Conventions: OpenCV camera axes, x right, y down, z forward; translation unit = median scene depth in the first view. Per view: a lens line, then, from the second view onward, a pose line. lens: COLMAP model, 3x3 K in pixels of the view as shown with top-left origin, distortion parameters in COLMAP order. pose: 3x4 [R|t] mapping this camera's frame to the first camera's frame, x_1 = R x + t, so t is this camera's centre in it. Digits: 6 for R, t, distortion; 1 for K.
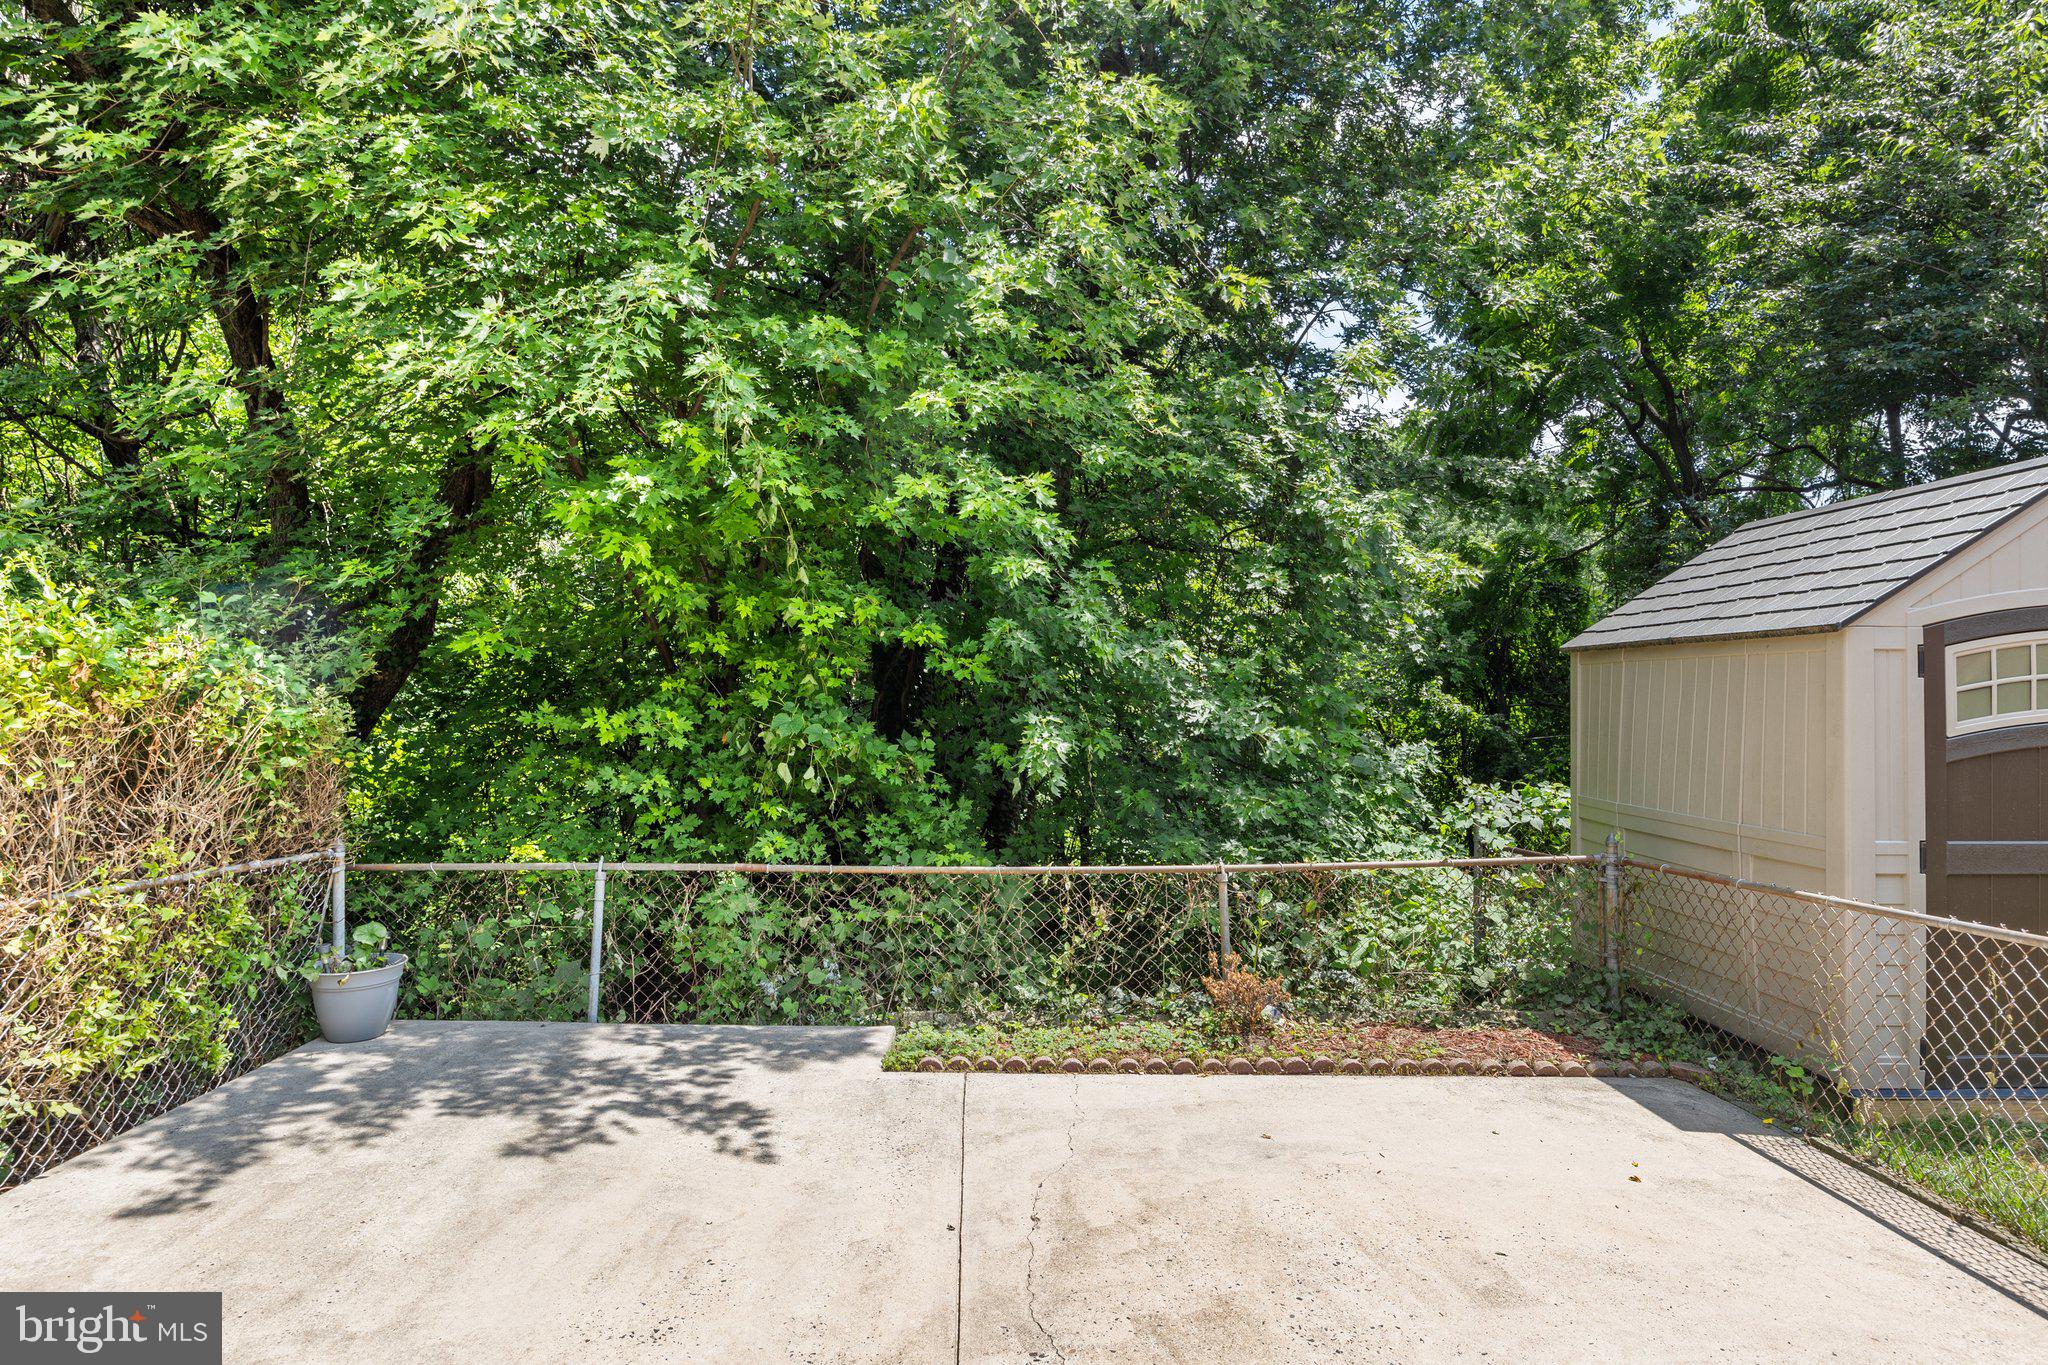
lens RADIAL K [[1058.5, 0, 1005.2], [0, 1058.5, 688.2], [0, 0, 1]] dist [-0.004477, -0.000970]
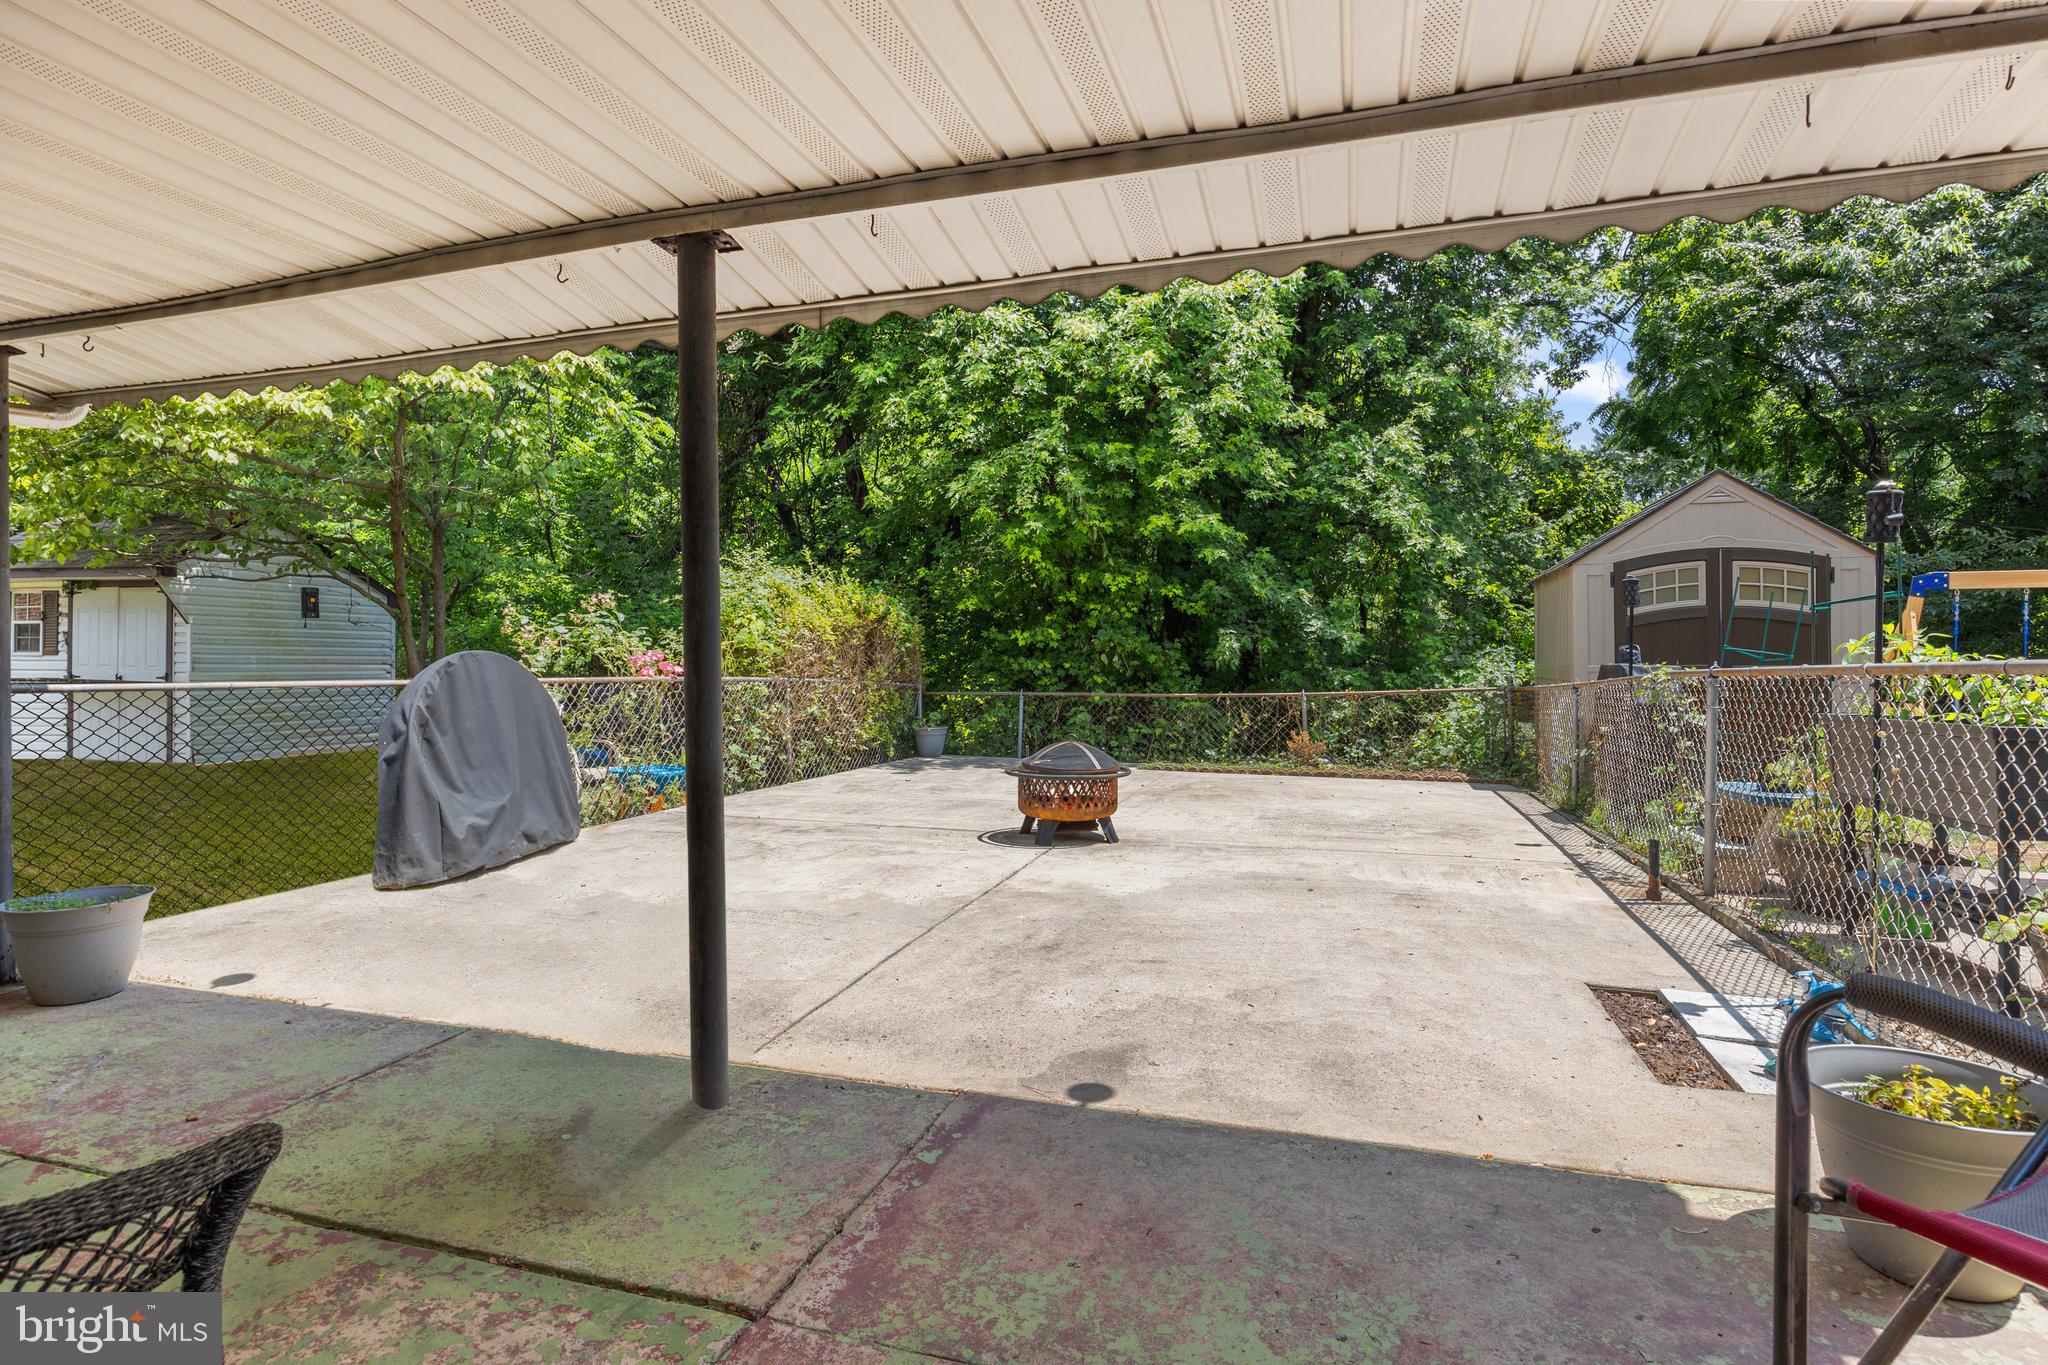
lens RADIAL K [[1058.5, 0, 1019.8], [0, 1058.5, 682.2], [0, 0, 1]] dist [-0.004477, -0.000970]
pose [[0.945166, -0.008080, -0.326490, 0.333867], [0.013564, 0.999803, 0.014523, 0.101796], [0.326309, -0.018155, 0.945089, -1.080082]]
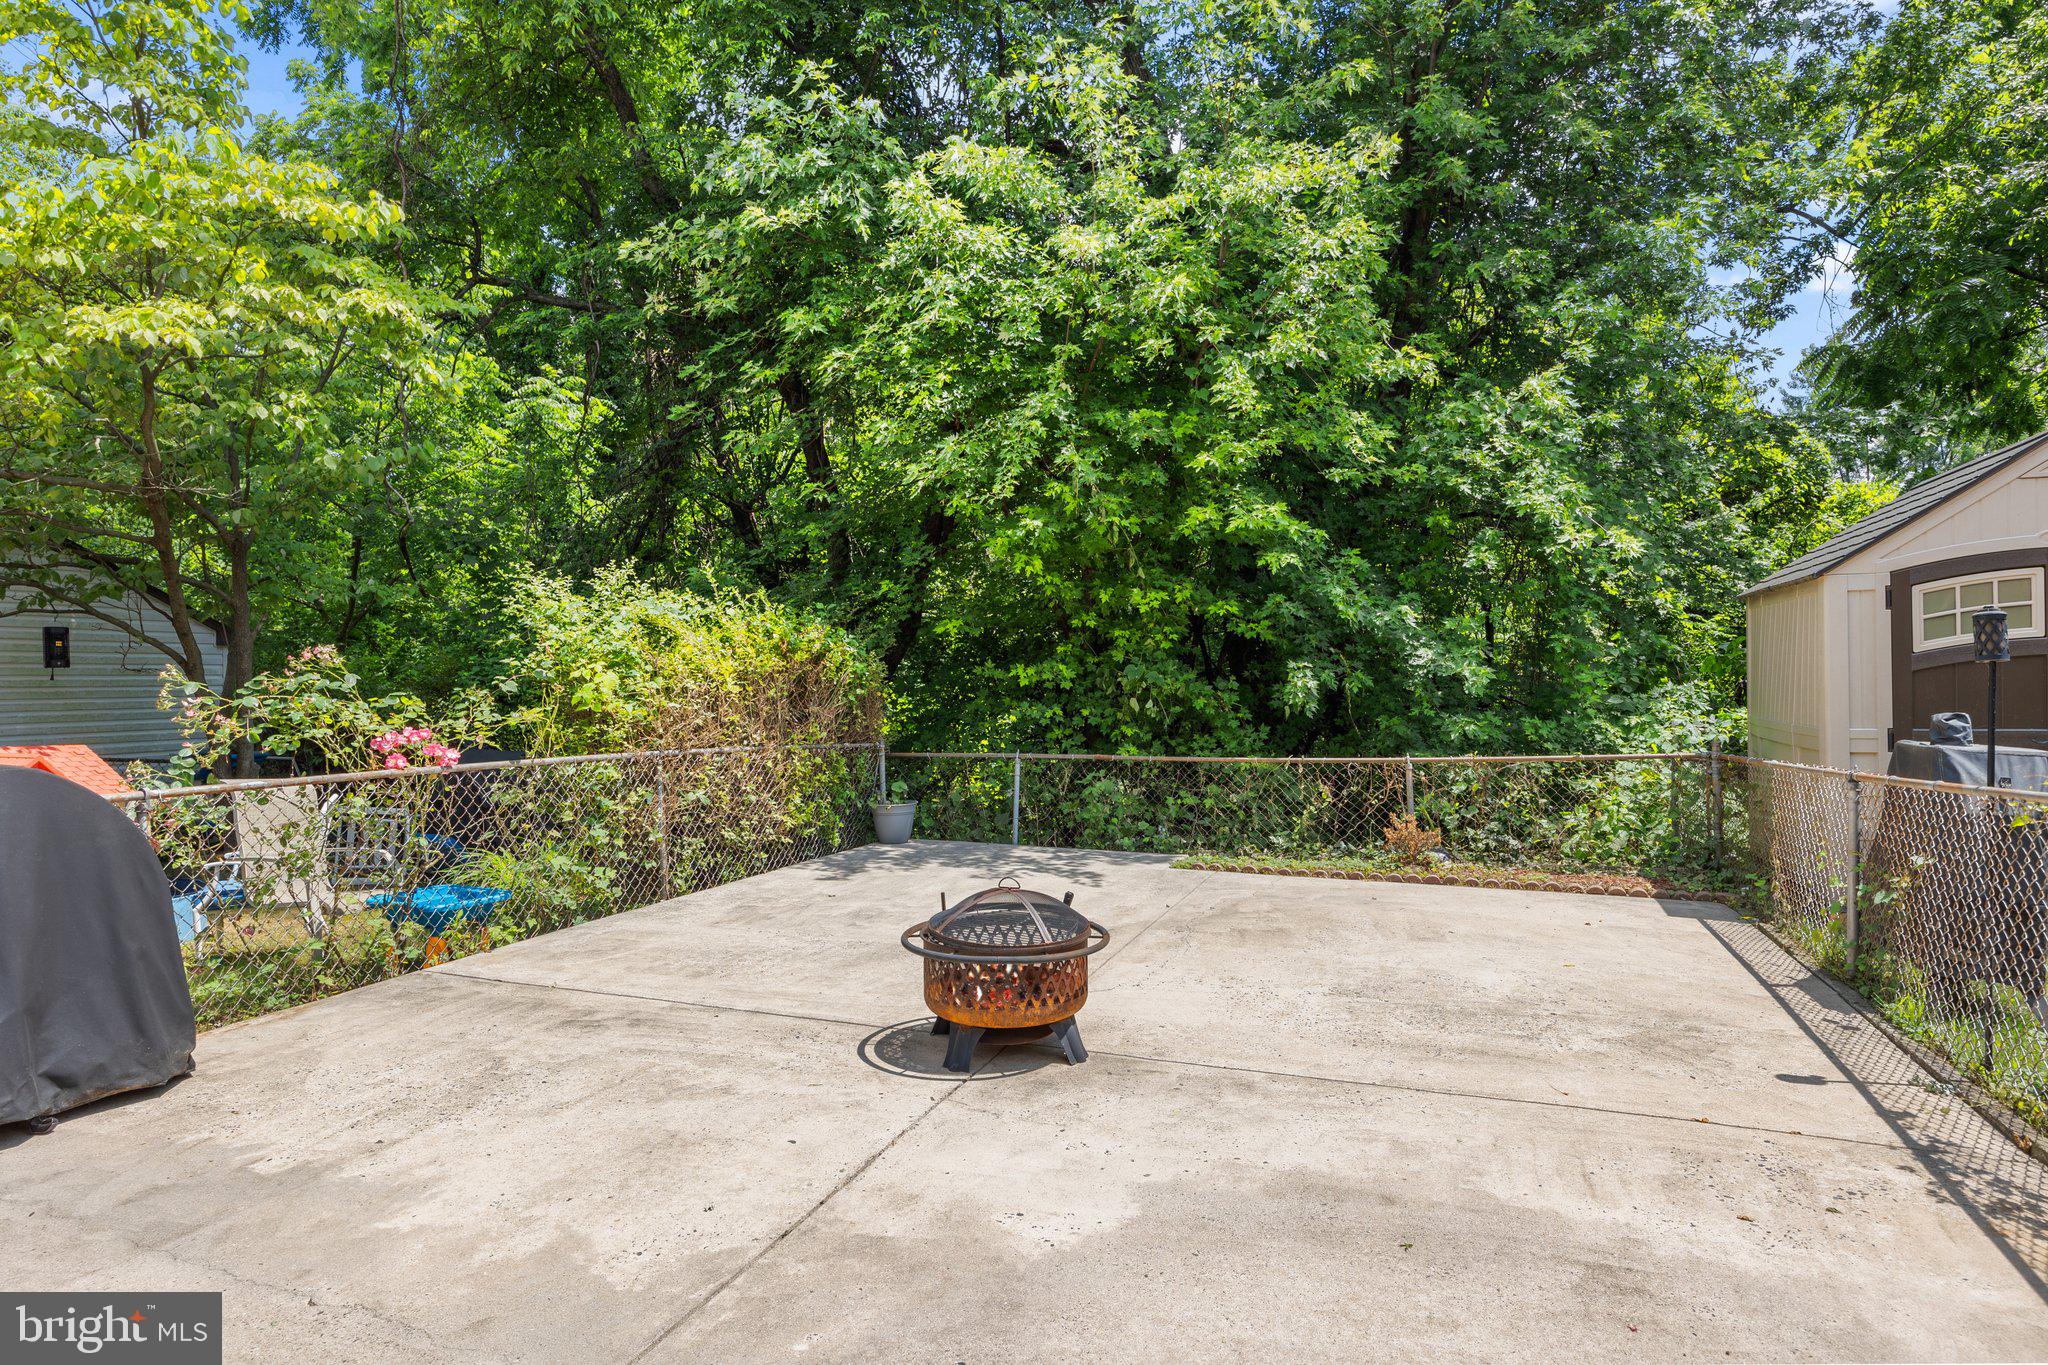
lens RADIAL K [[1157.4, 0, 1027.8], [0, 1157.4, 698.1], [0, 0, 1]] dist [-0.010734, 0.001584]
pose [[0.922620, -0.013253, -0.385481, 0.314725], [0.022619, 0.999549, 0.019773, 0.038403], [0.385045, -0.026962, 0.922504, -0.633514]]
